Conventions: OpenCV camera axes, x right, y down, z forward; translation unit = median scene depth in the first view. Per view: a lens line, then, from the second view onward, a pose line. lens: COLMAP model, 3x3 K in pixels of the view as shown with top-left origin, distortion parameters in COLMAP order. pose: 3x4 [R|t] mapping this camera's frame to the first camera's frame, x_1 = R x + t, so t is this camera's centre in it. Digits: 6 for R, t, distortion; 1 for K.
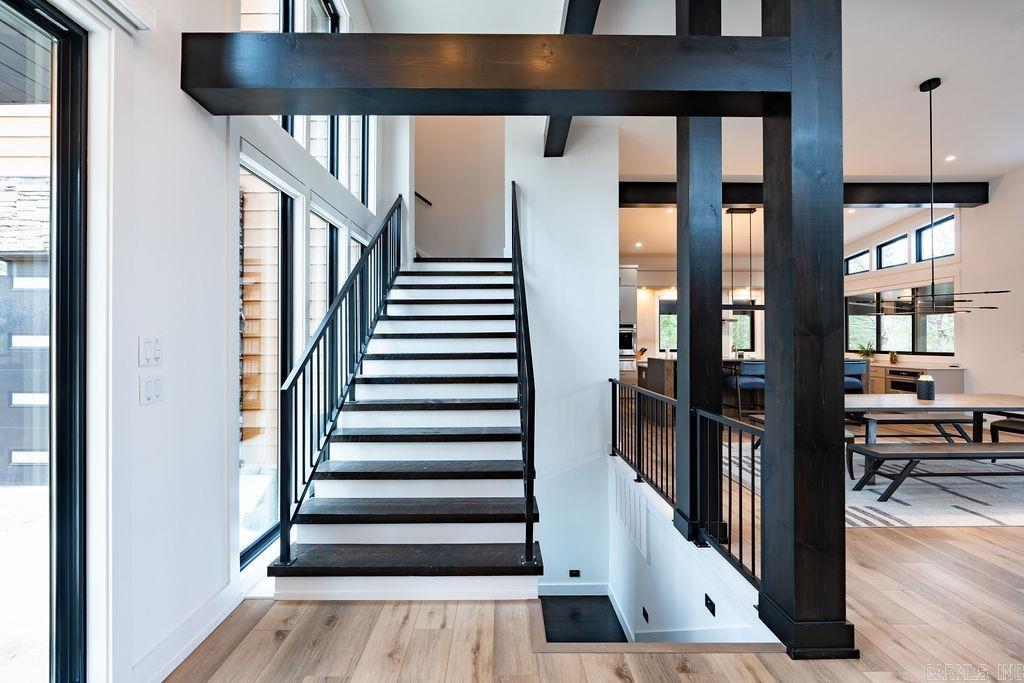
lens RADIAL K [[459.0, 0, 504.4], [0, 459.0, 339.4], [0, 0, 1]] dist [-0.009034, 0.003732]
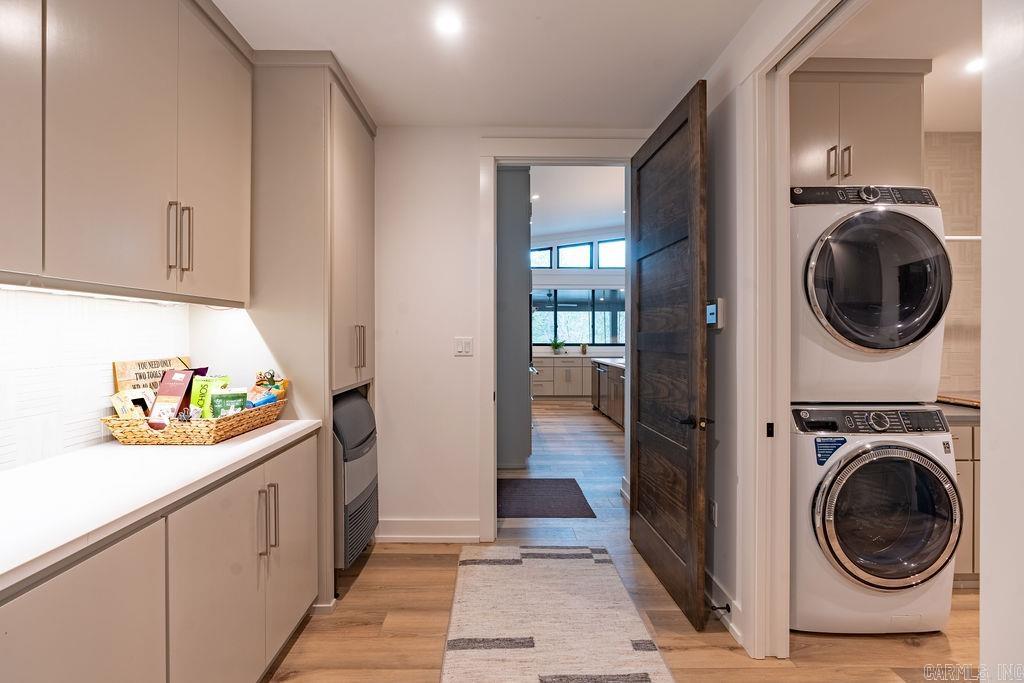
lens RADIAL K [[459.0, 0, 508.4], [0, 459.0, 339.0], [0, 0, 1]] dist [-0.009034, 0.003732]
pose [[-0.015176, -0.005601, 0.999869, -0.285957], [-0.007029, 0.999960, 0.005494, 0.010599], [-0.999860, -0.006945, -0.015214, 1.235411]]
